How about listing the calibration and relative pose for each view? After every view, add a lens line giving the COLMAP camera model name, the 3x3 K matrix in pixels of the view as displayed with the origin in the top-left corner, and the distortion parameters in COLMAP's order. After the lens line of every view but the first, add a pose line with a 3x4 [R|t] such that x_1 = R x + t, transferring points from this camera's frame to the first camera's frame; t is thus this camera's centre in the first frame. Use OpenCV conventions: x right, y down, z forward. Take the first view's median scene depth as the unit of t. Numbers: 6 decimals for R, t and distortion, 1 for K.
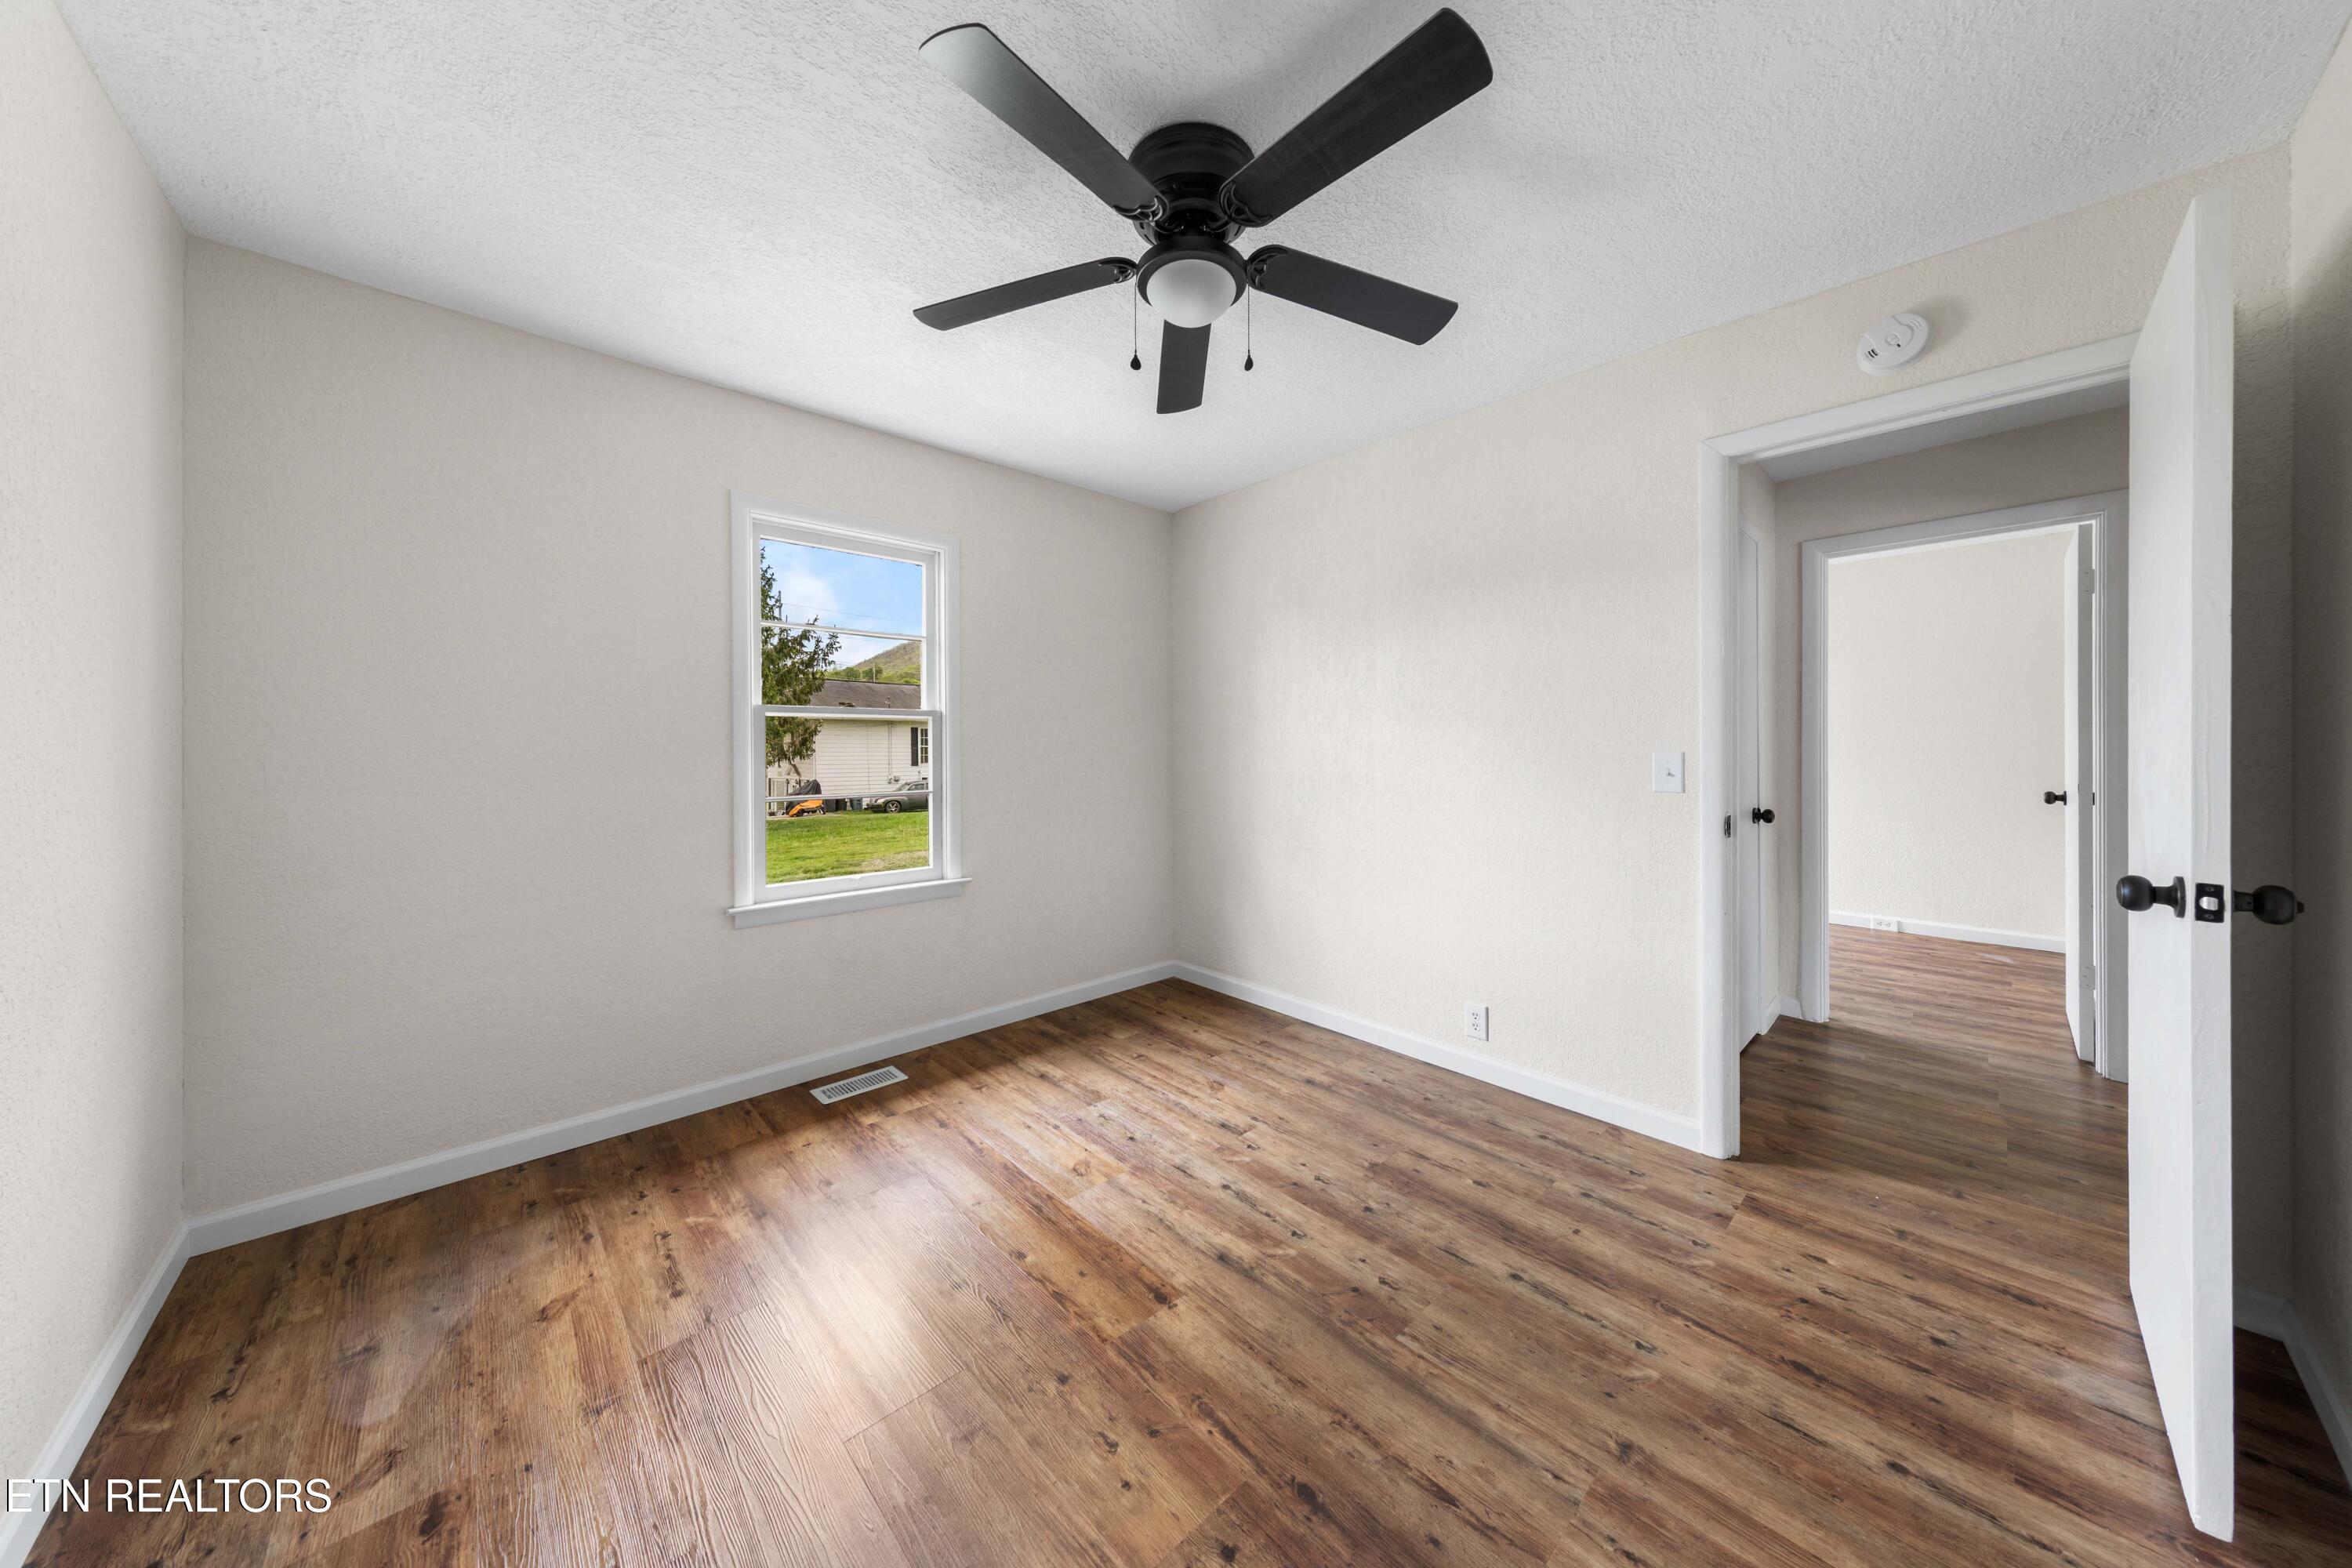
lens RADIAL K [[758.7, 0, 1172.5], [0, 758.7, 745.1], [0, 0, 1]] dist [0.000501, 0.000117]
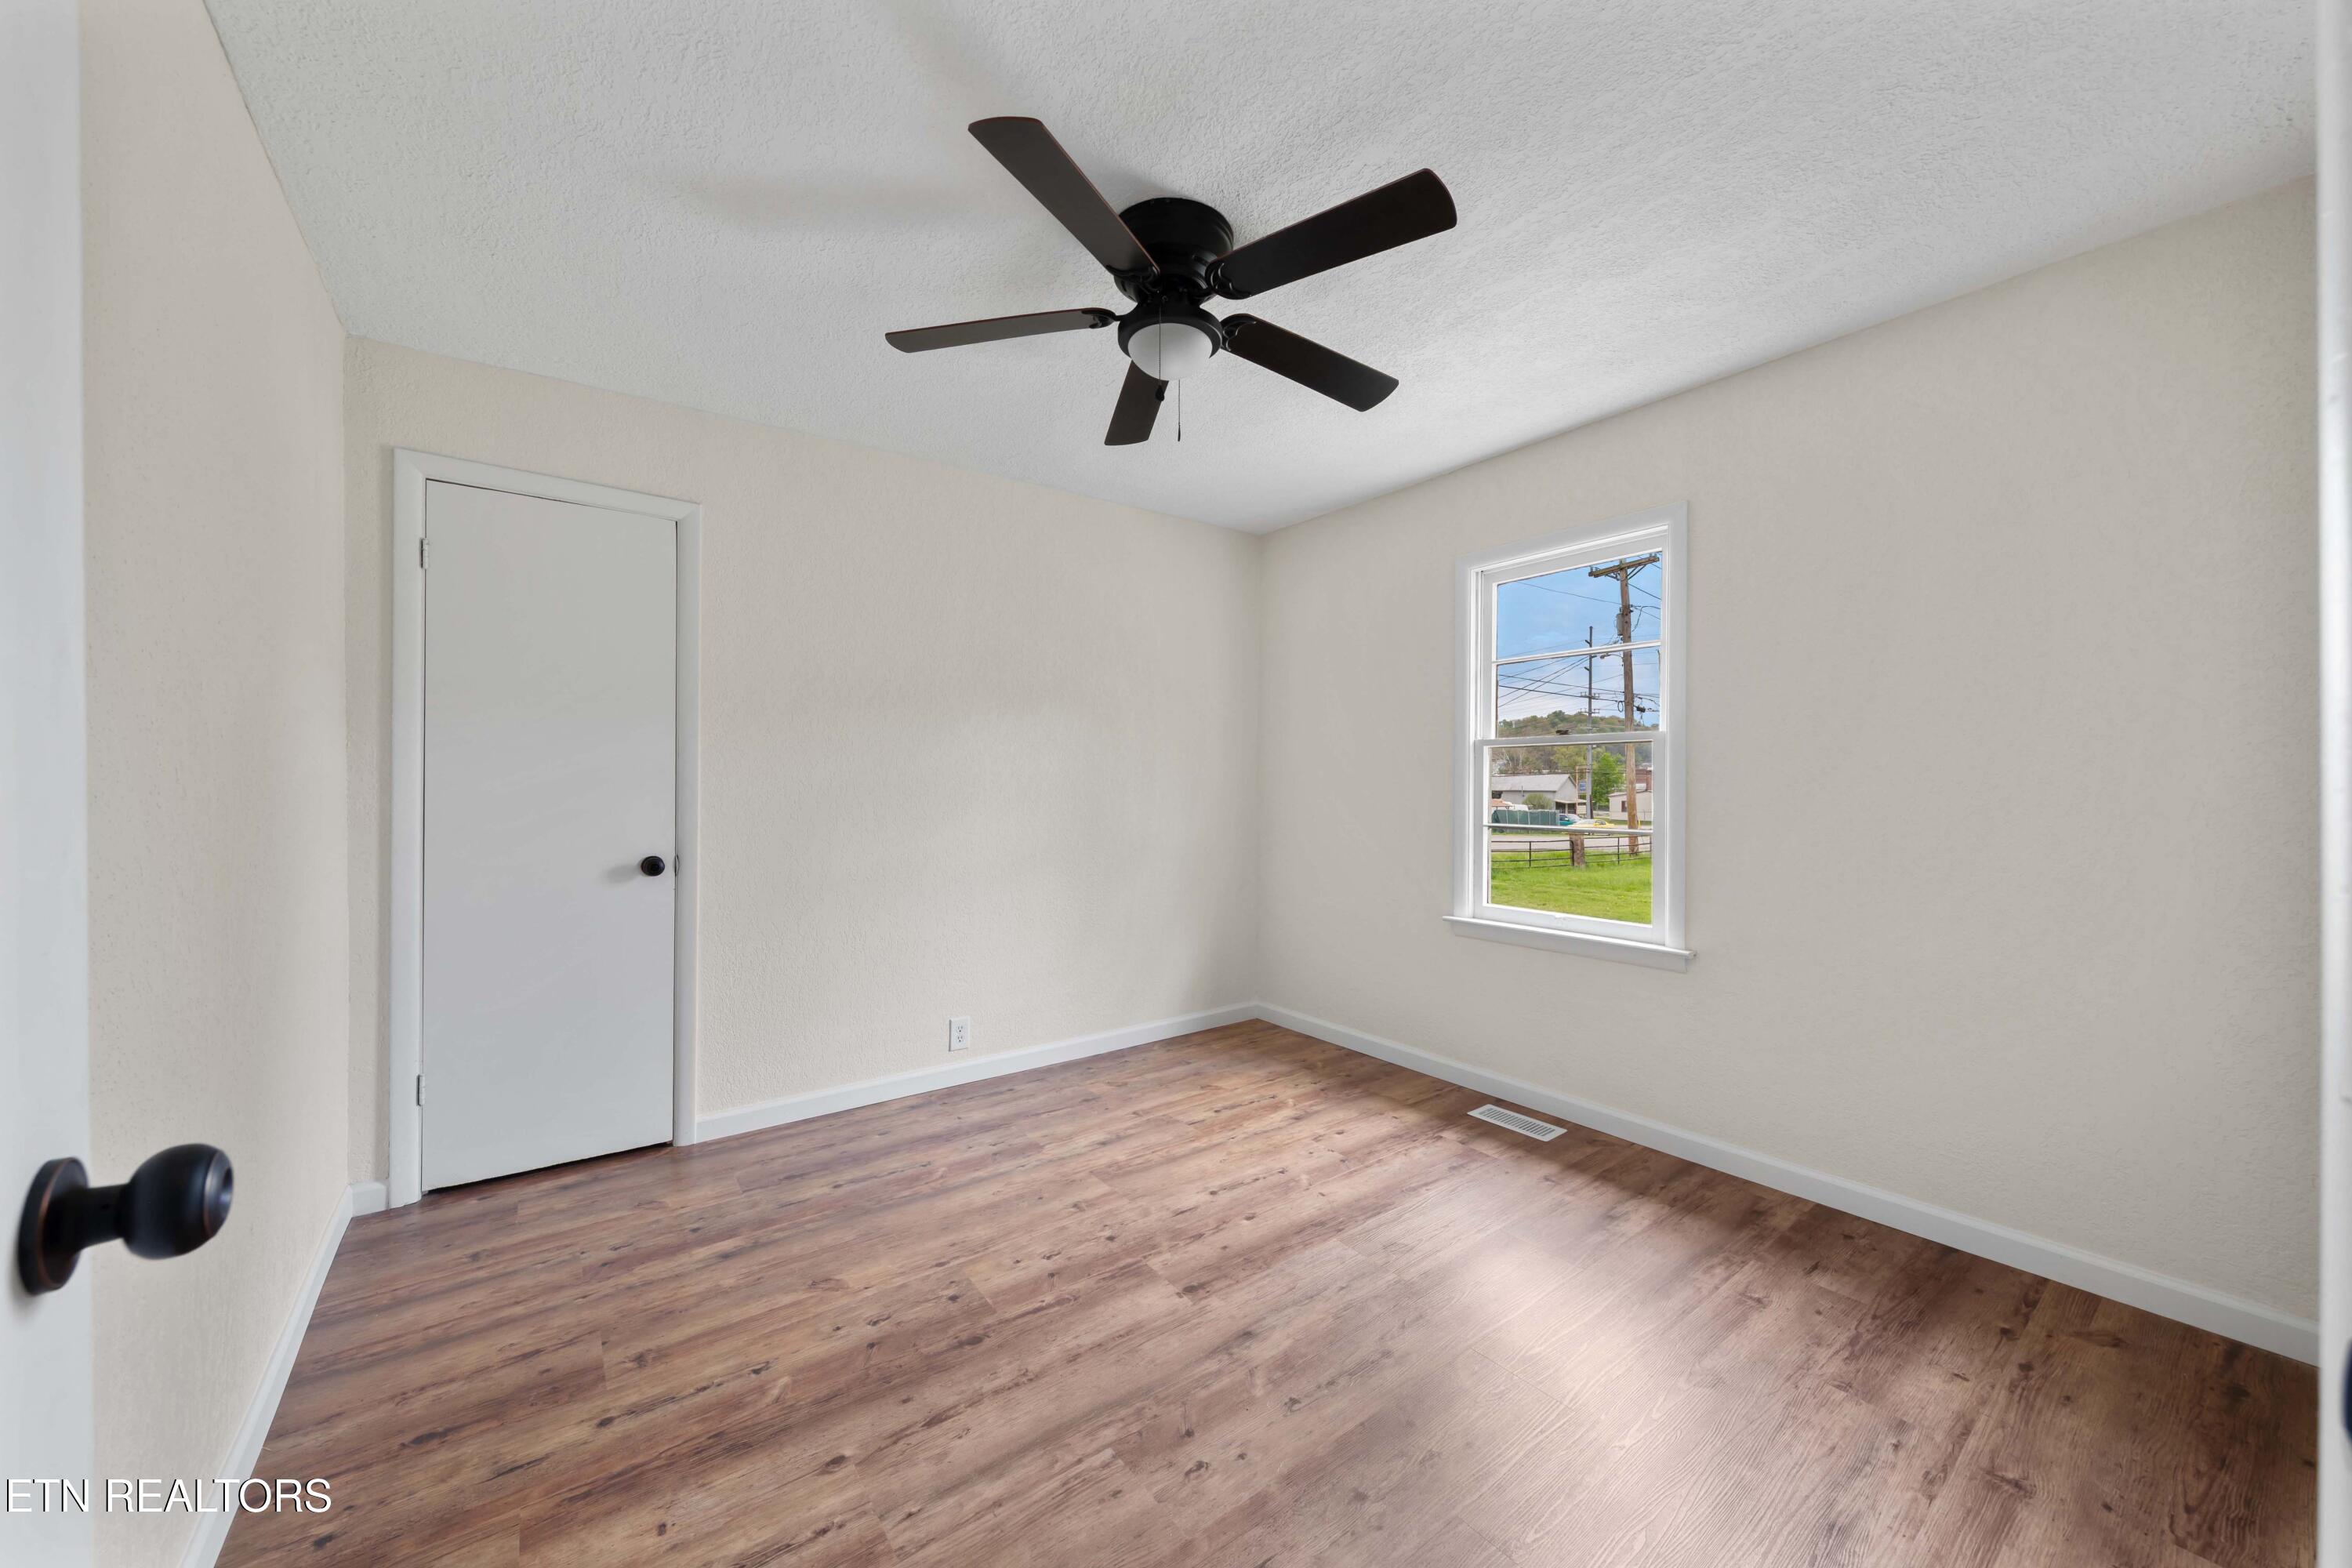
lens RADIAL K [[855.4, 0, 1176.0], [0, 855.4, 784.0], [0, 0, 1]] dist [-0.000110, 0.000249]
pose [[-0.097465, 0.010218, -0.995187, 1.243058], [-0.001053, 0.999946, 0.010370, -0.000377], [0.995238, 0.002059, -0.097449, 1.148418]]
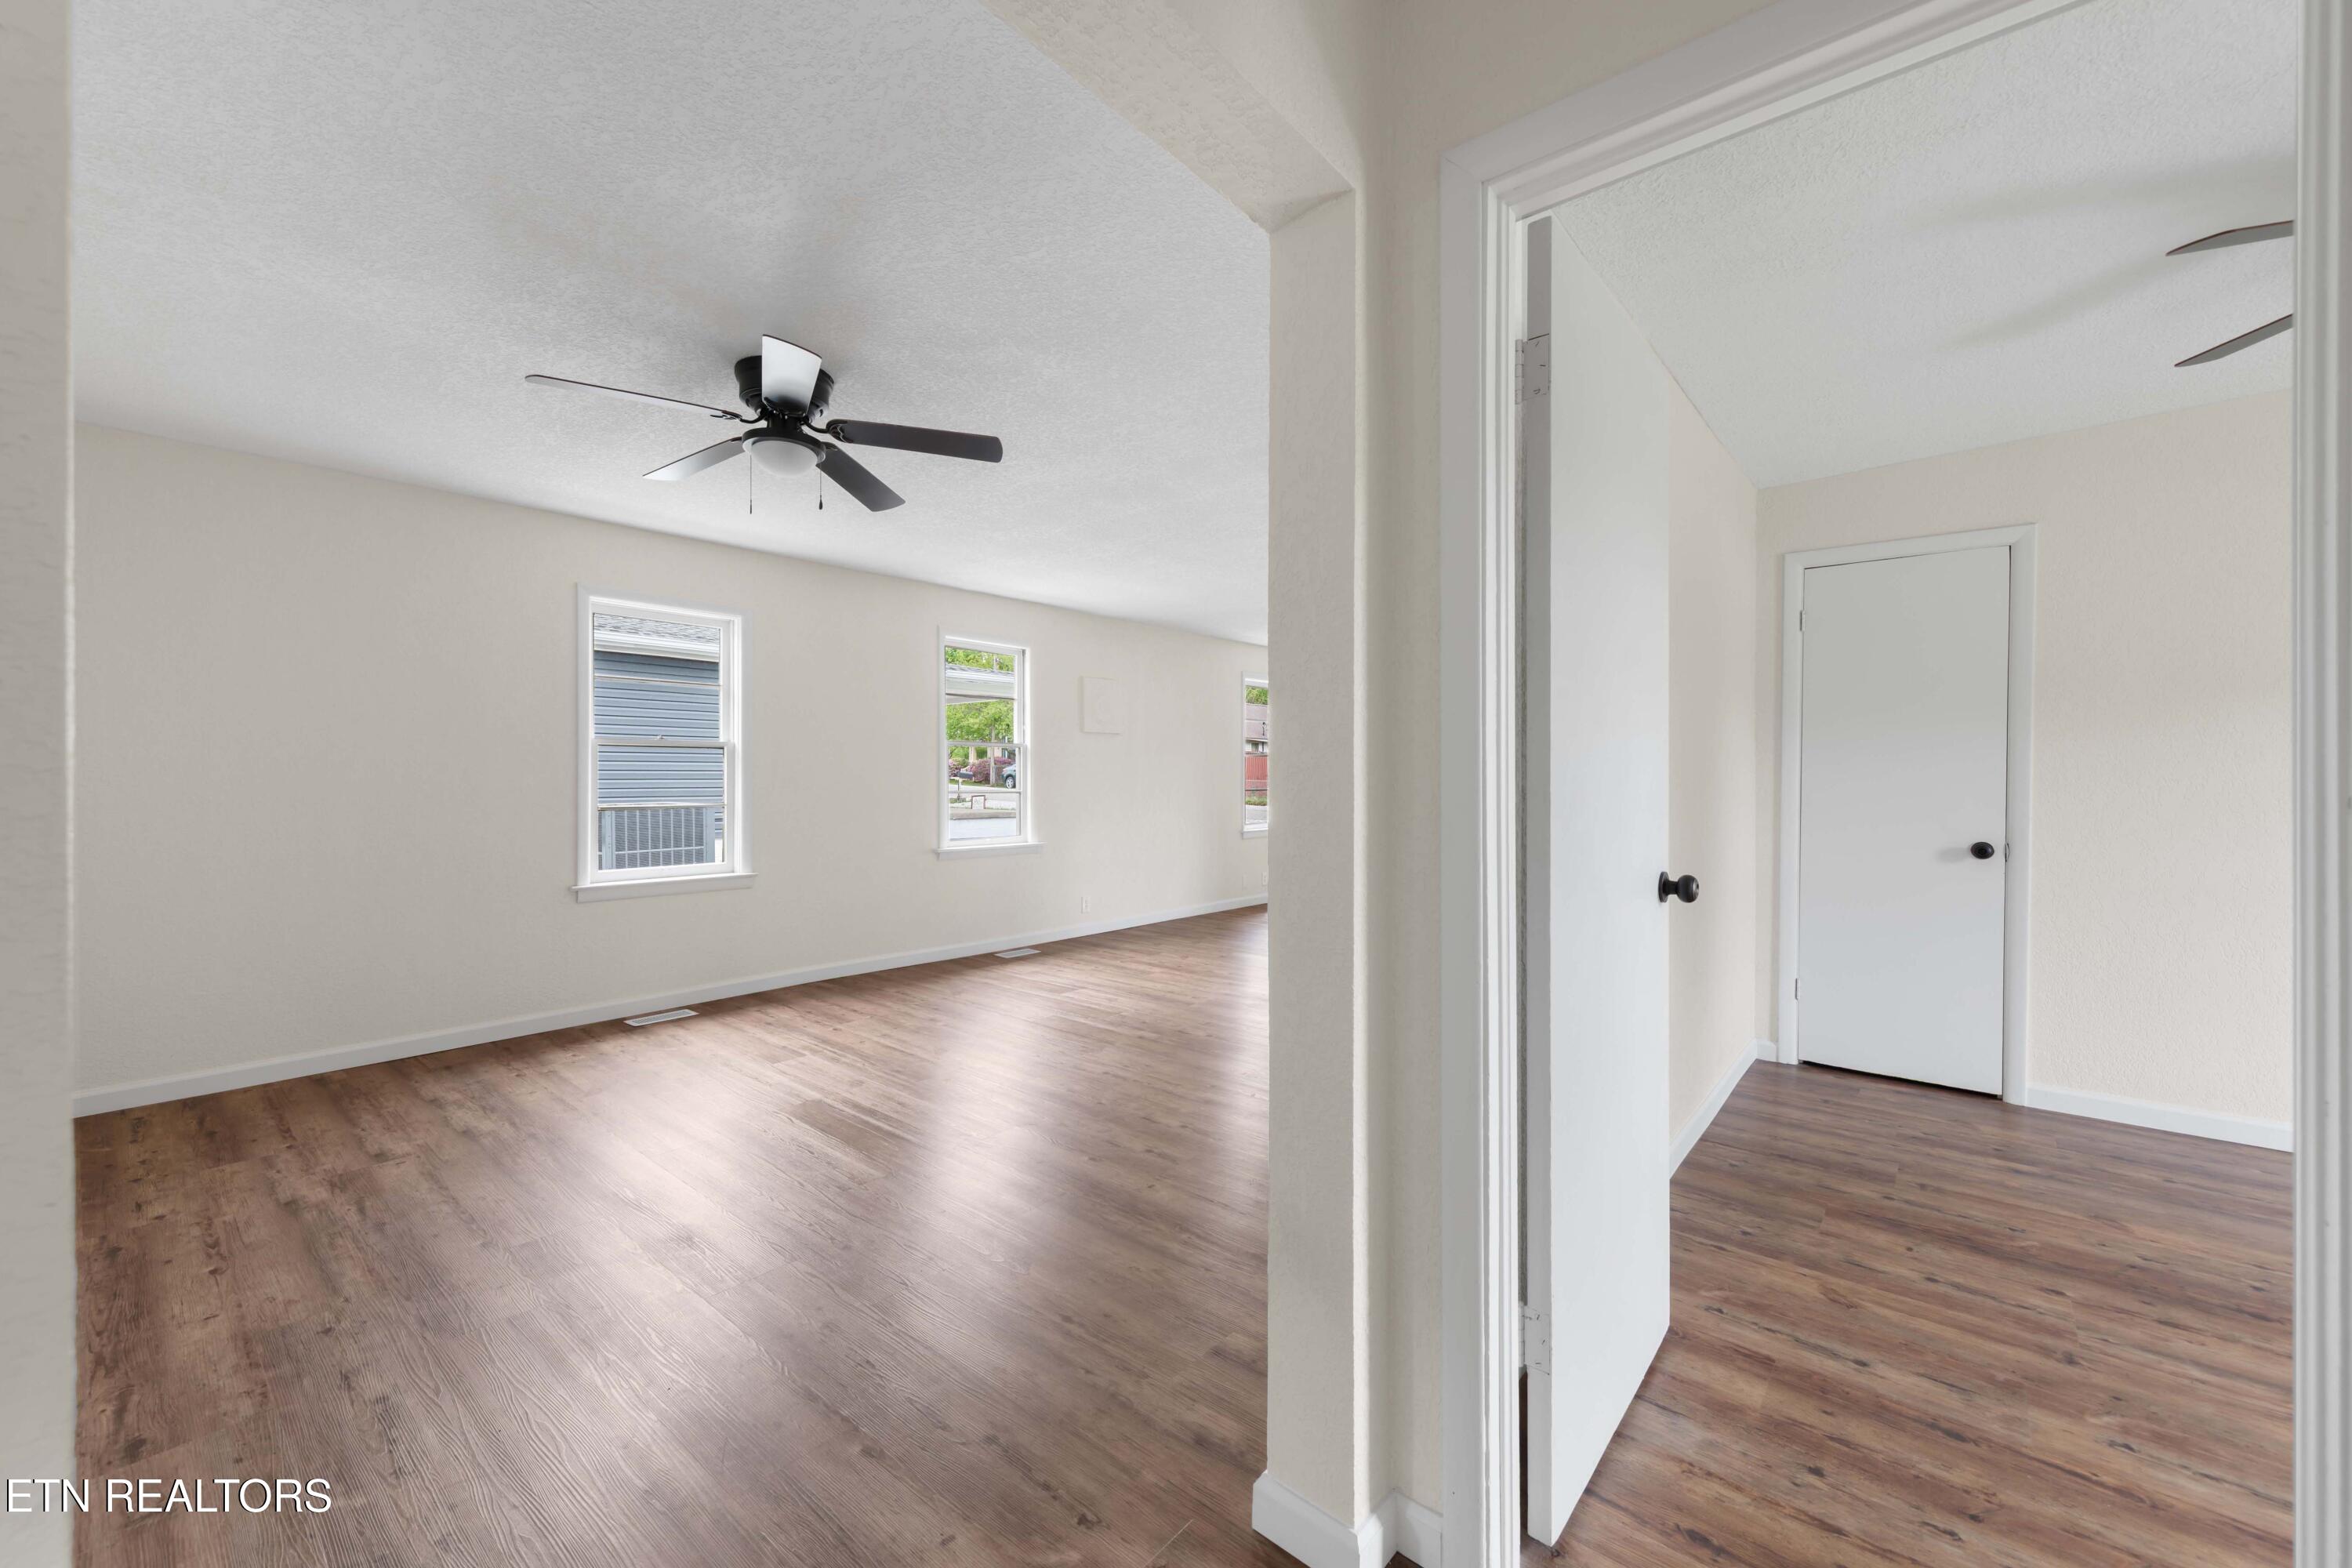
lens RADIAL K [[932.0, 0, 1133.8], [0, 932.0, 777.1], [0, 0, 1]] dist [0.000360, 0.000180]
pose [[-0.995386, 0.003510, -0.095887, 1.812143], [0.003260, 0.999991, 0.002761, 0.000300], [0.095895, 0.002436, -0.995388, 1.907489]]
